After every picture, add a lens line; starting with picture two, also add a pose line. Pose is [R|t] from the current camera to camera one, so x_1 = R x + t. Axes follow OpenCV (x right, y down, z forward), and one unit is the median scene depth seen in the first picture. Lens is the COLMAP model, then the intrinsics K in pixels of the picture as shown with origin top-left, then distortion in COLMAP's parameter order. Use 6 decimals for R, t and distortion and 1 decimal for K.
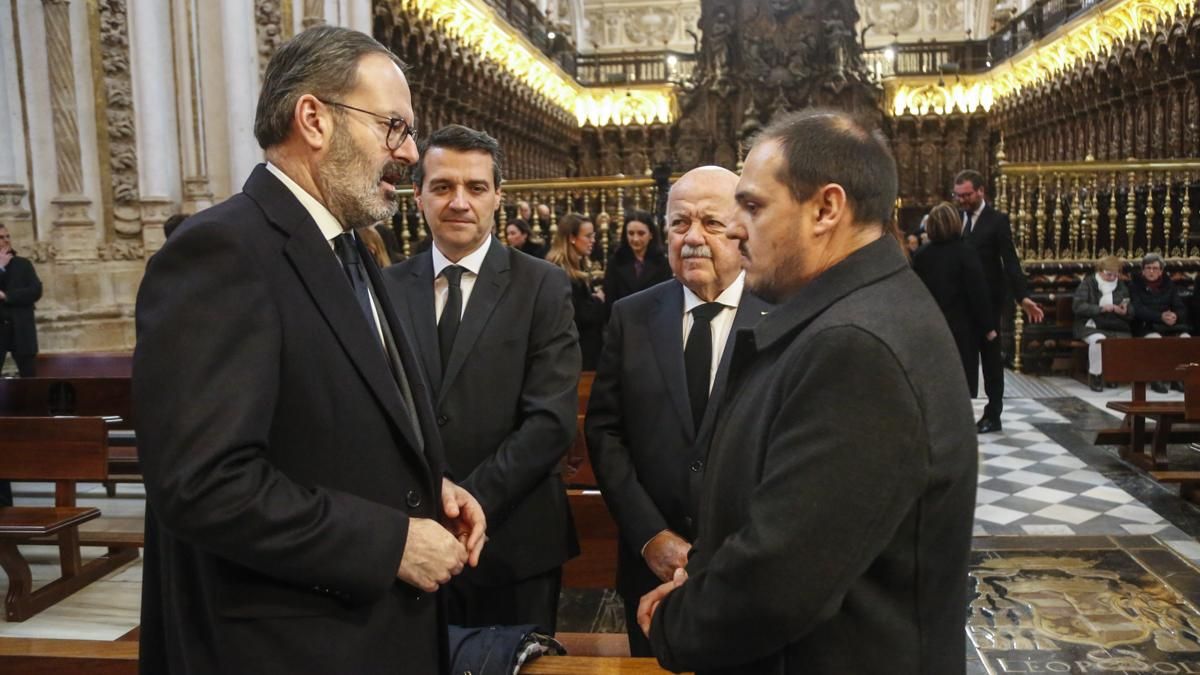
lens RADIAL K [[967.2, 0, 624.1], [0, 967.2, 346.3], [0, 0, 1]] dist [-0.082881, 0.060292]
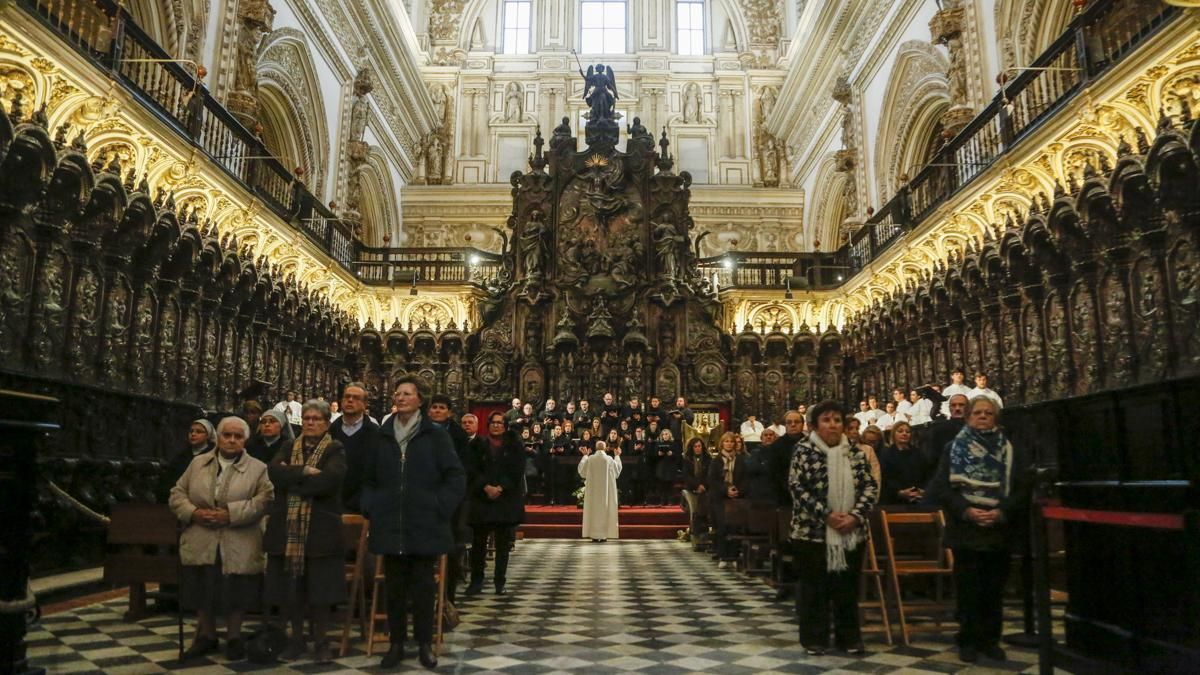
lens RADIAL K [[831.0, 0, 619.9], [0, 831.0, 354.5], [0, 0, 1]] dist [-0.085180, 0.030481]
pose [[0.990187, 0.051015, 0.130108, 0.091476], [-0.014881, 0.964188, -0.264803, -0.029278], [-0.138957, 0.260268, 0.955485, 0.330684]]
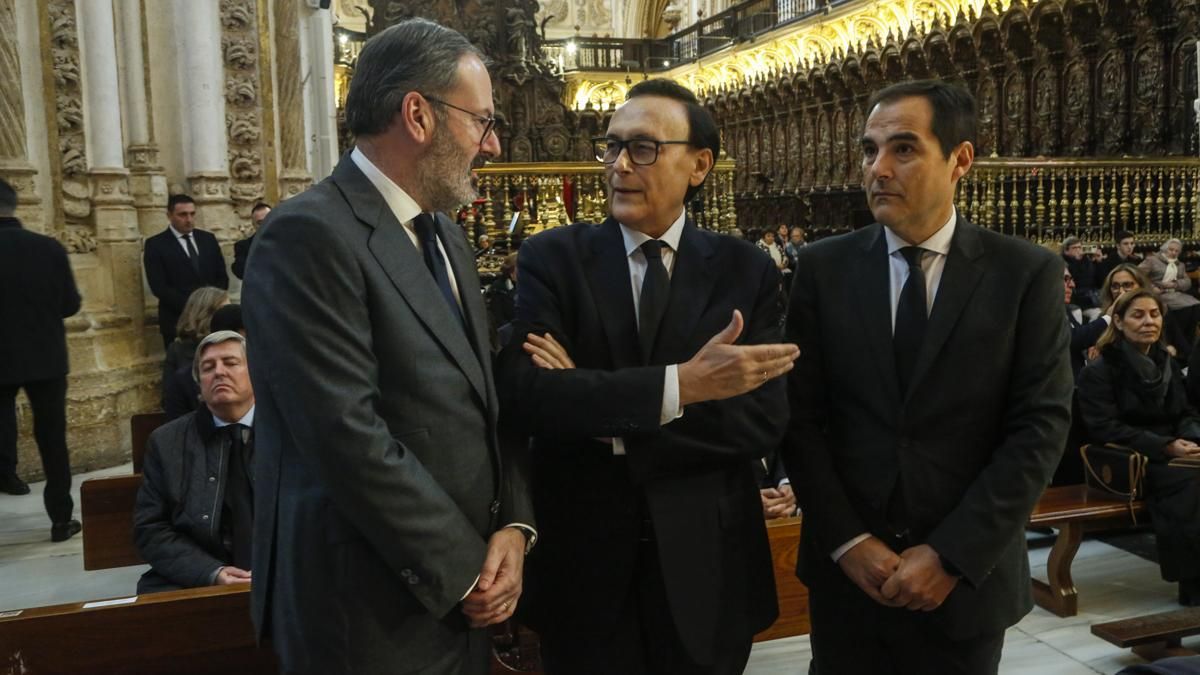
lens RADIAL K [[1033.9, 0, 602.7], [0, 1033.9, 337.4], [0, 0, 1]] dist [-0.028421, 0.027185]
pose [[0.904964, -0.044105, 0.423196, -0.159089], [0.051934, 0.998626, -0.006978, 0.000191], [-0.422307, 0.028293, 0.906011, 0.035759]]
